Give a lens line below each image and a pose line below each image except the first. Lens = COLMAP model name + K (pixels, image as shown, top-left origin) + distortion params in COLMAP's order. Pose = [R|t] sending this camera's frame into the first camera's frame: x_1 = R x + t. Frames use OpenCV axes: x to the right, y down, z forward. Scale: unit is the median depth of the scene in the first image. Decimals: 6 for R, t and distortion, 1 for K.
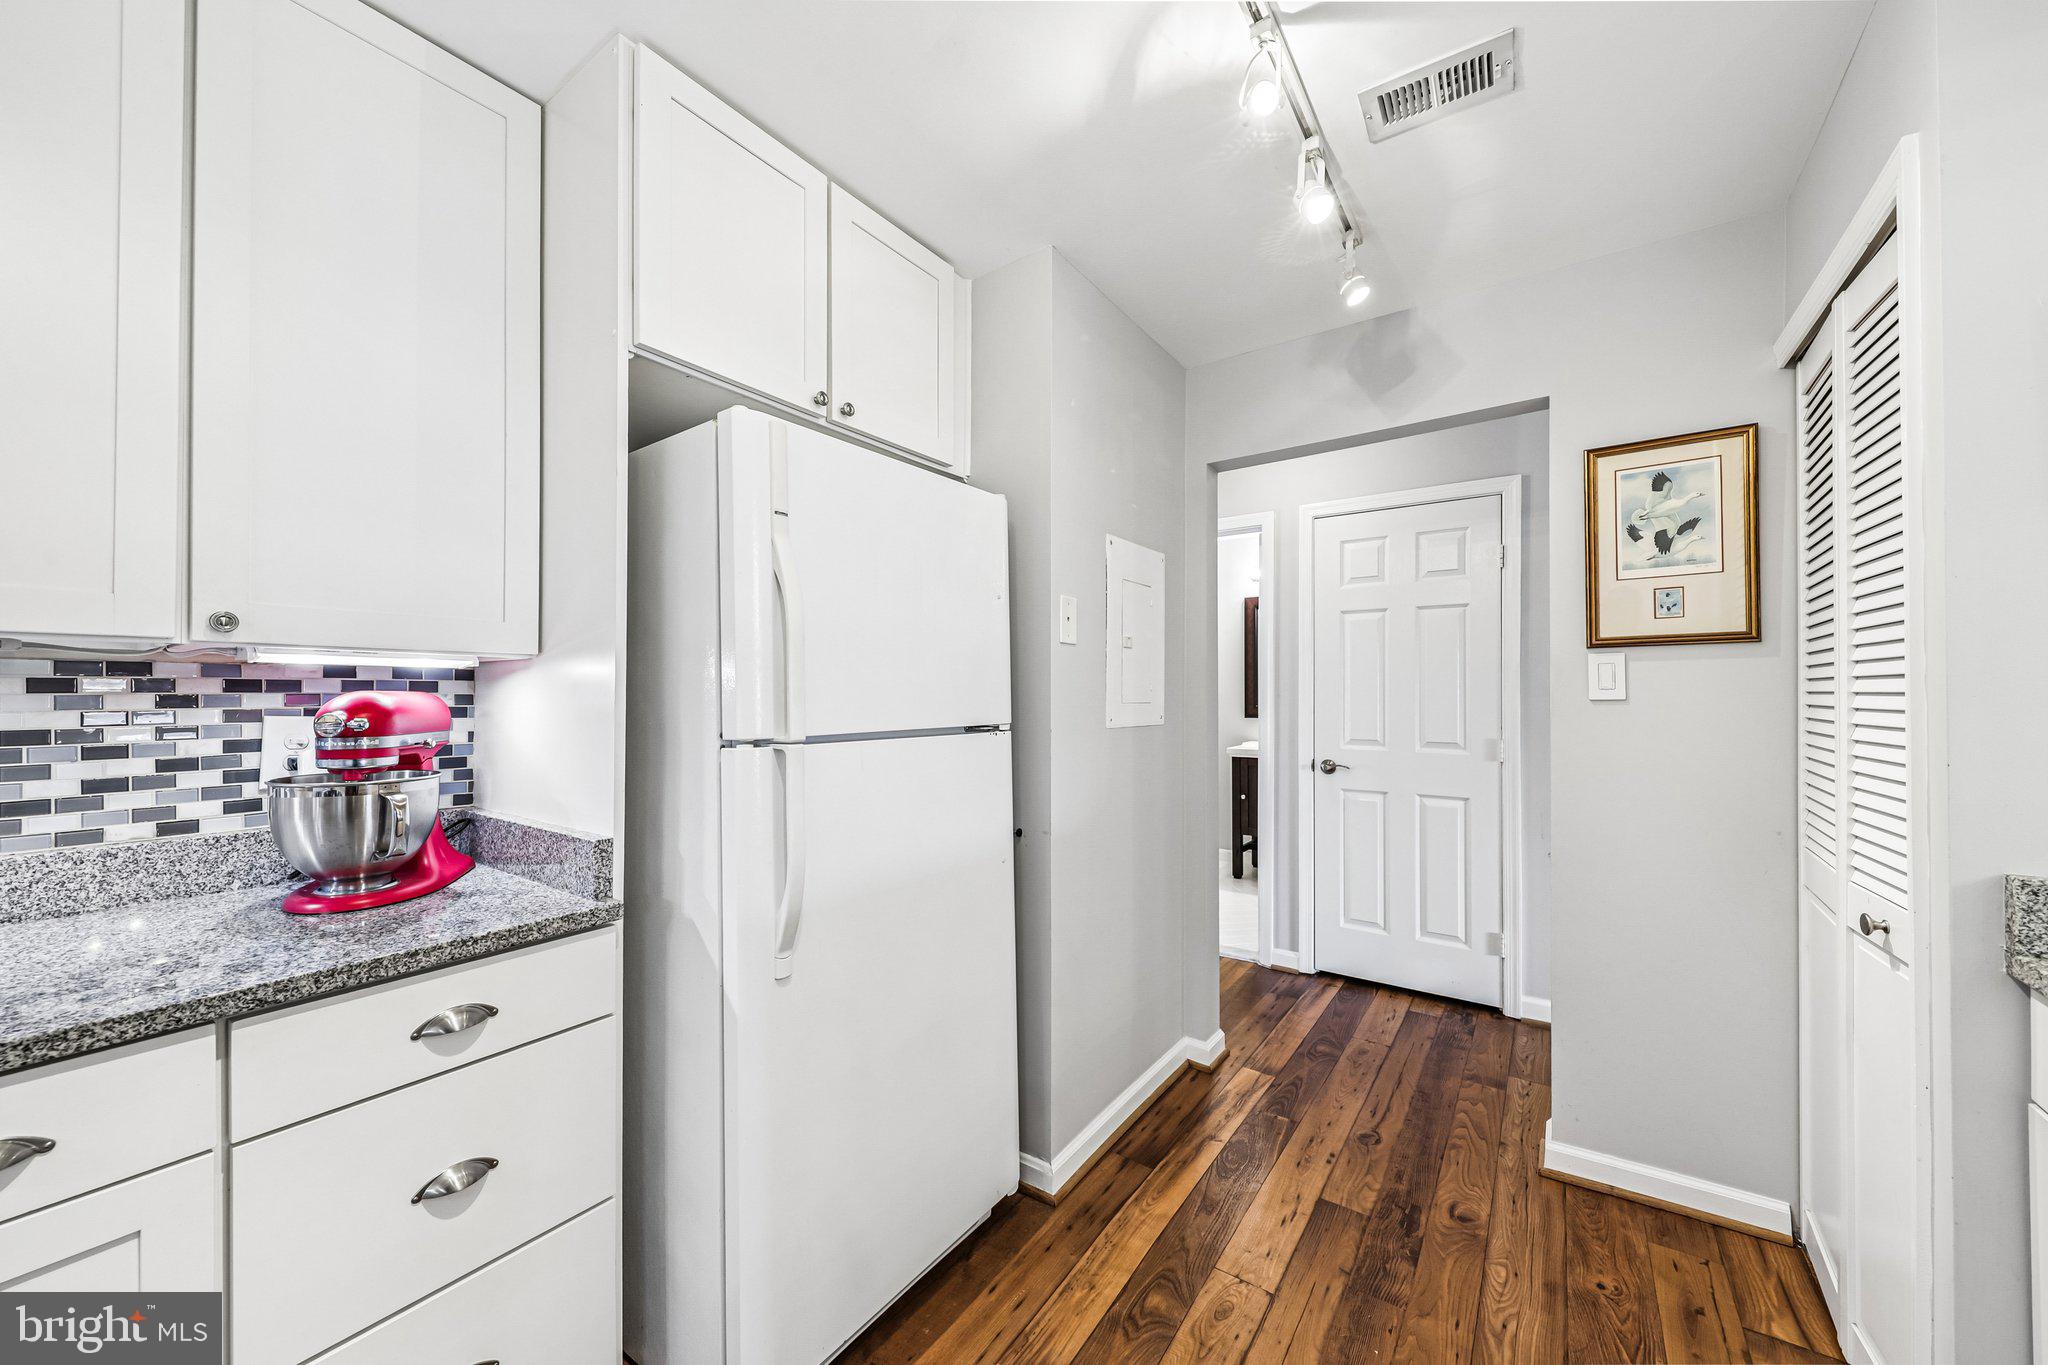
lens RADIAL K [[764.9, 0, 1027.8], [0, 764.9, 688.7], [0, 0, 1]] dist [0.001098, -0.005086]
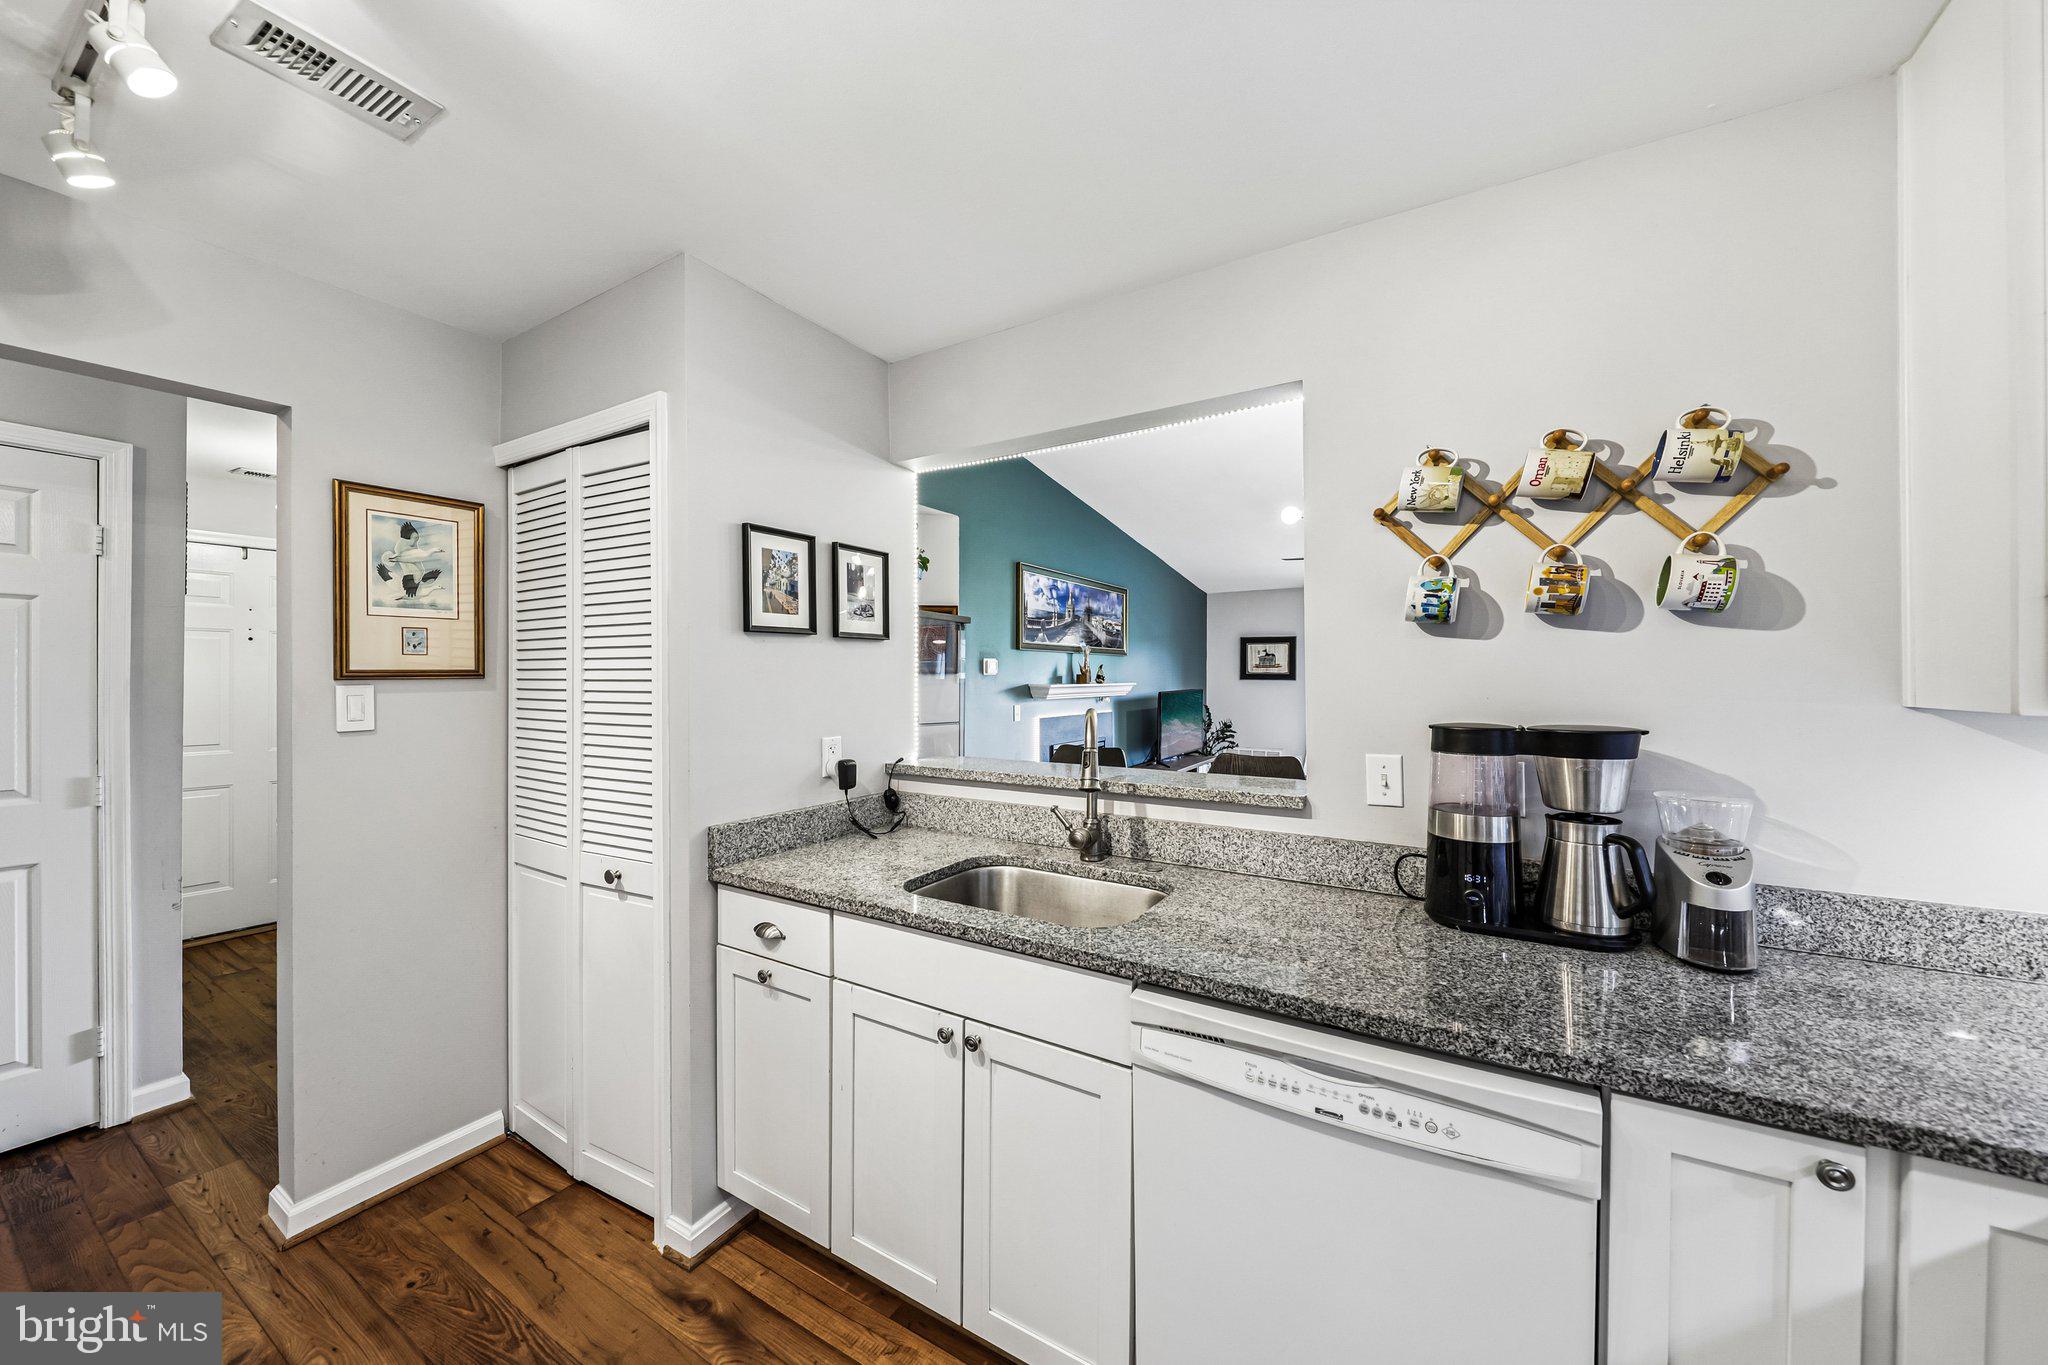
lens RADIAL K [[692.0, 0, 1035.7], [0, 692.0, 679.9], [0, 0, 1]] dist [-0.009584, -0.000166]
pose [[-0.078739, 0.004476, 0.996885, -0.237638], [-0.006436, 0.999967, -0.004998, -0.057710], [-0.996874, -0.006809, -0.078708, 0.175785]]
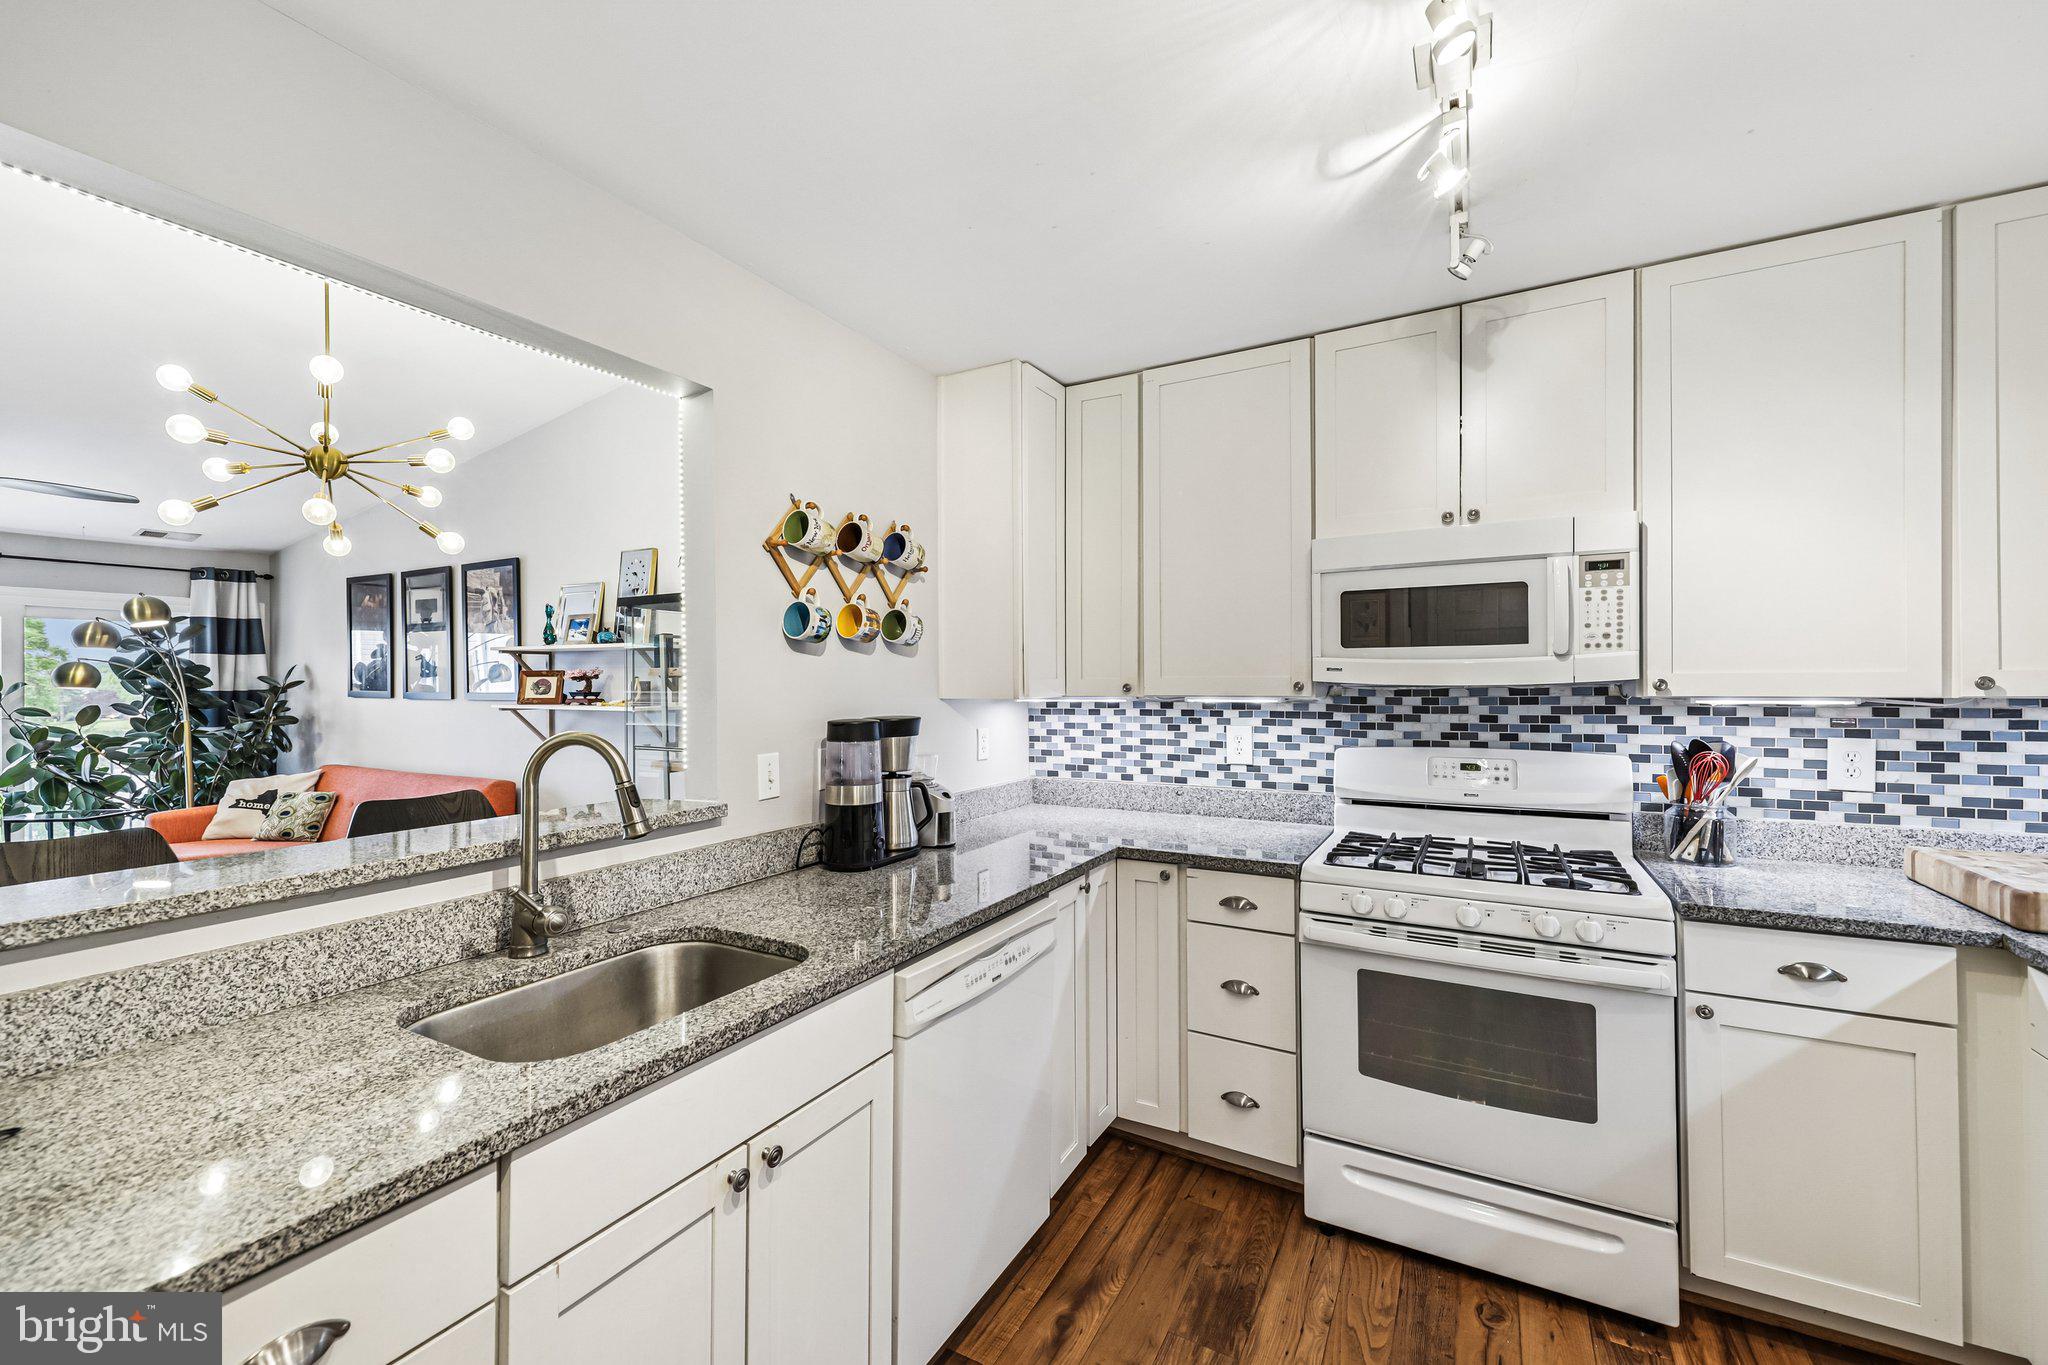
lens RADIAL K [[838.4, 0, 1024.0], [0, 838.4, 682.5], [0, 0, 1]] dist [0.000870, 0.000048]
pose [[-0.994915, 0.010505, -0.100170, 0.305424], [0.010939, 0.999933, -0.003785, -0.061739], [0.100123, -0.004861, -0.994963, 0.831067]]
